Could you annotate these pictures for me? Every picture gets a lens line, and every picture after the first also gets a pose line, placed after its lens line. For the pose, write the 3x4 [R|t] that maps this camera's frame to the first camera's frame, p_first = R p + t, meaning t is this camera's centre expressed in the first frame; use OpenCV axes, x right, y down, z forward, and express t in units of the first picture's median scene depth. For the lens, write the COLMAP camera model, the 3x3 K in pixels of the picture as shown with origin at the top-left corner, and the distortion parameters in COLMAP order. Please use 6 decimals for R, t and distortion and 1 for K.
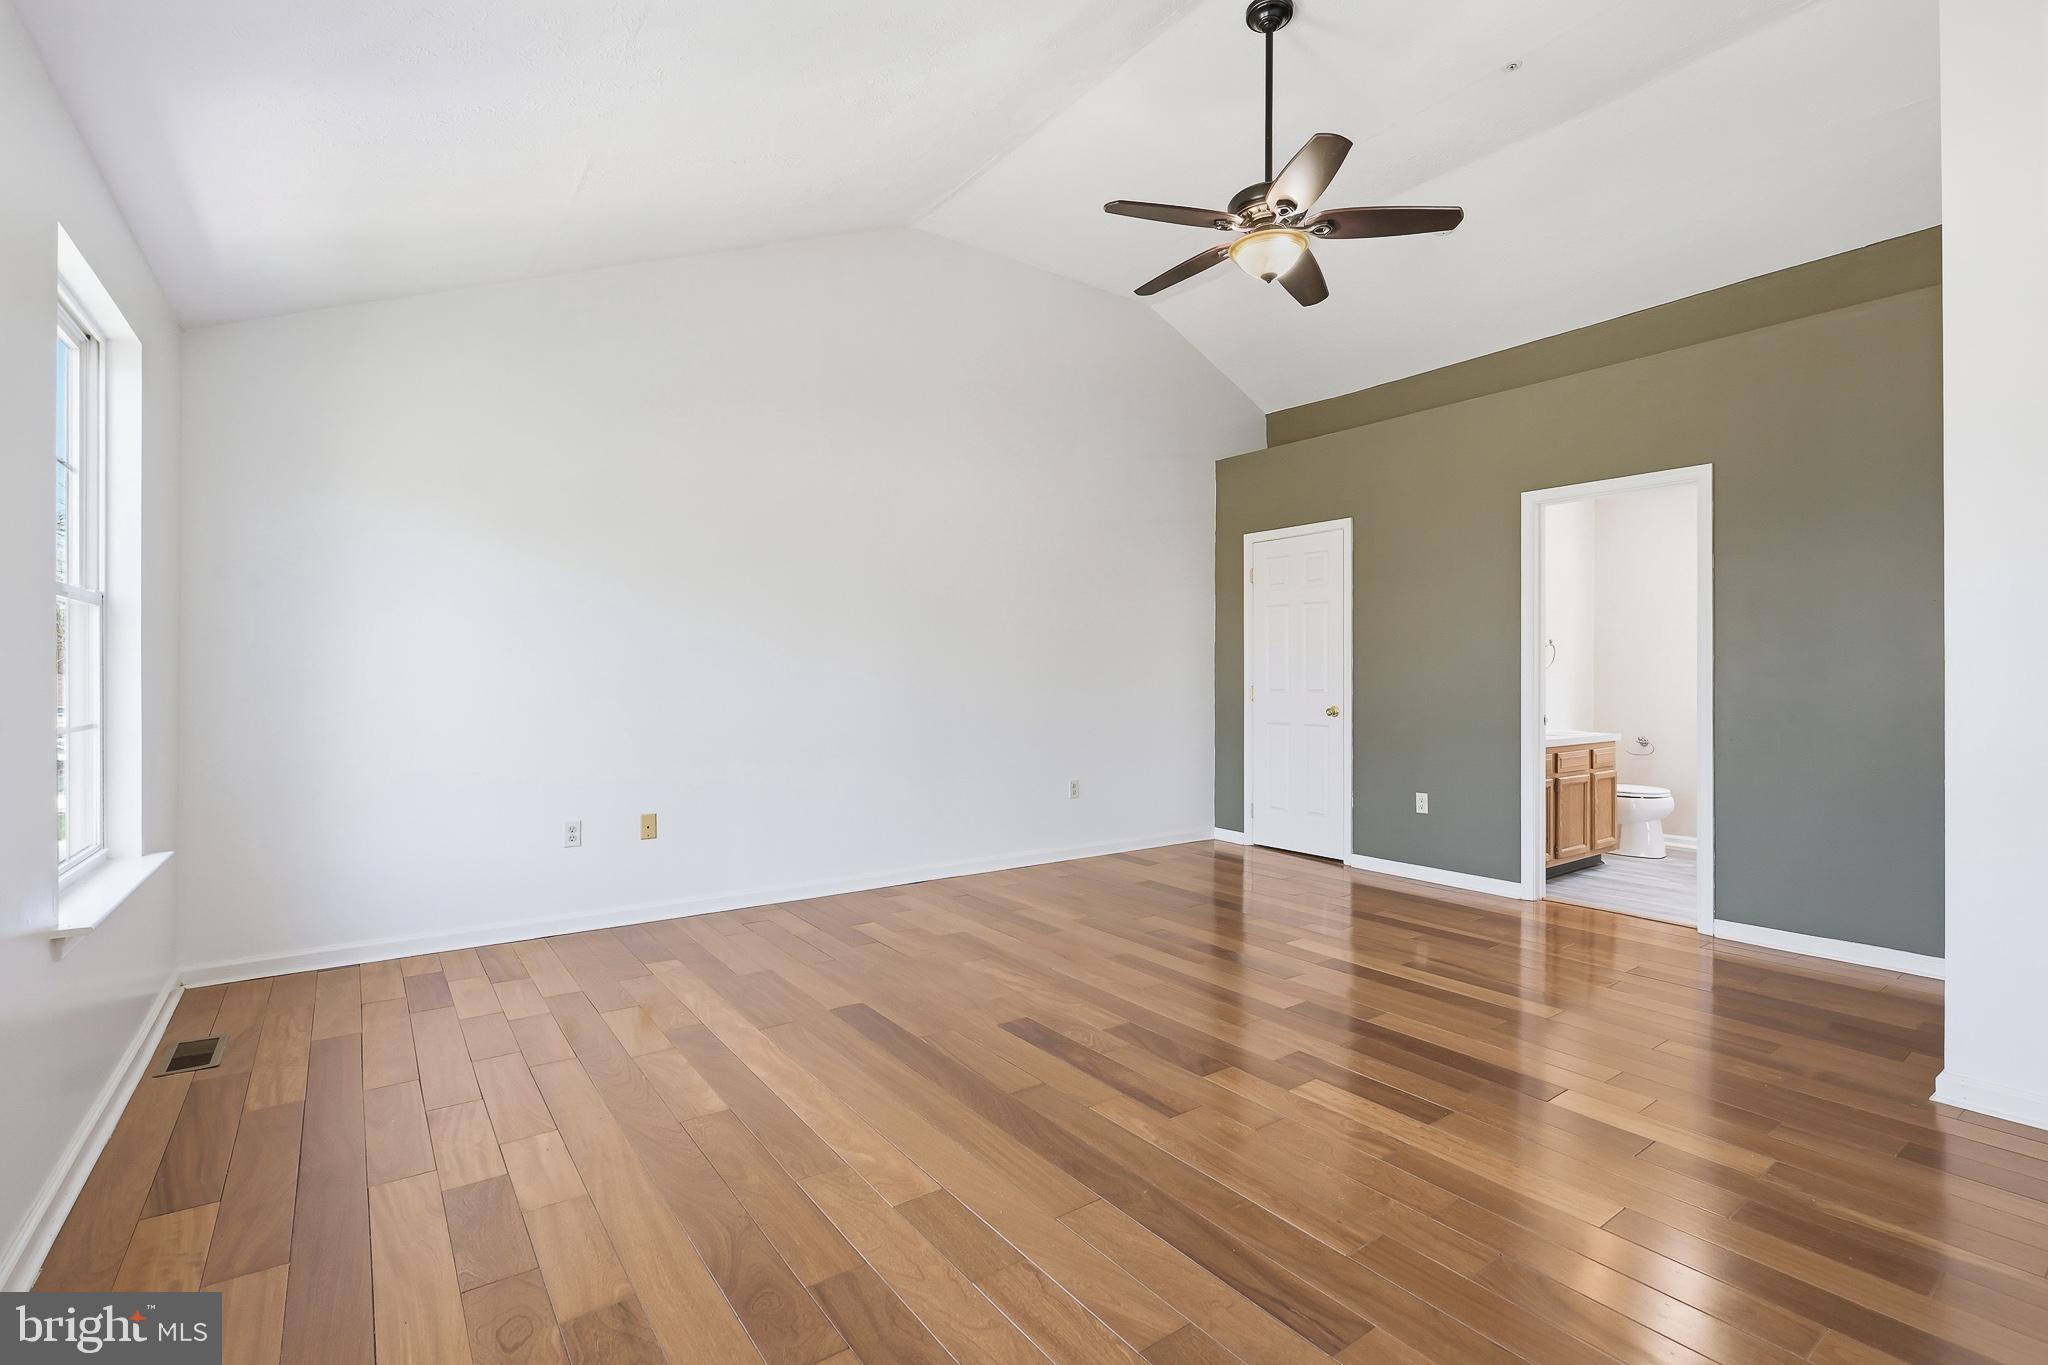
lens RADIAL K [[923.2, 0, 1033.1], [0, 923.2, 676.3], [0, 0, 1]] dist [-0.000638, -0.000532]
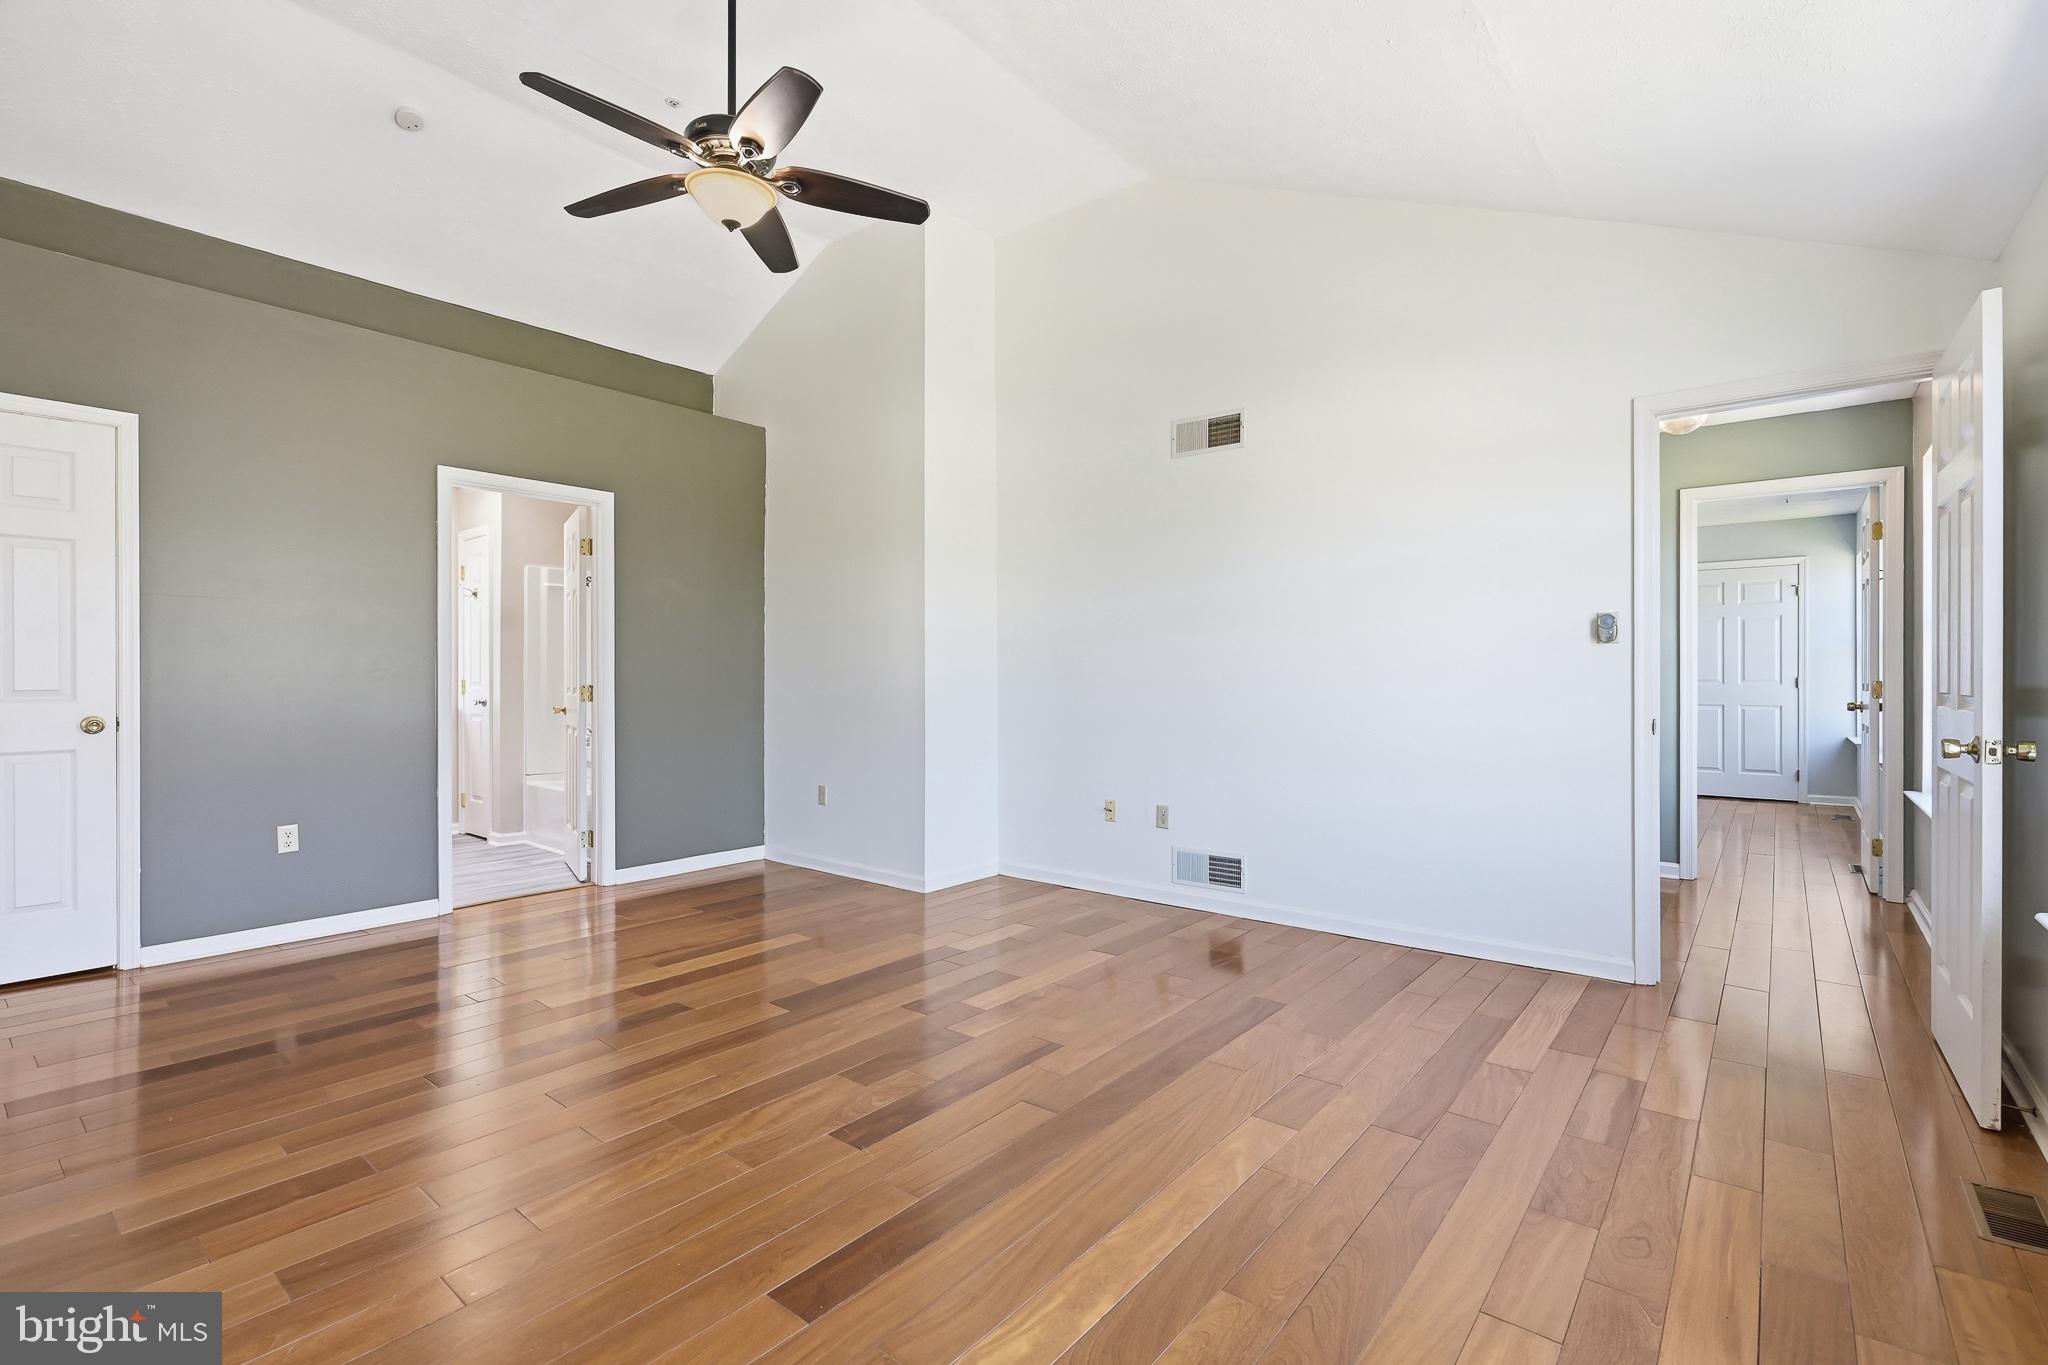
lens RADIAL K [[923.2, 0, 1033.1], [0, 923.2, 676.3], [0, 0, 1]] dist [-0.000638, -0.000532]
pose [[-0.247913, -0.006029, 0.968764, -0.603541], [-0.003844, 0.999979, 0.005239, 0.000921], [-0.968775, -0.002425, -0.247931, 0.819088]]
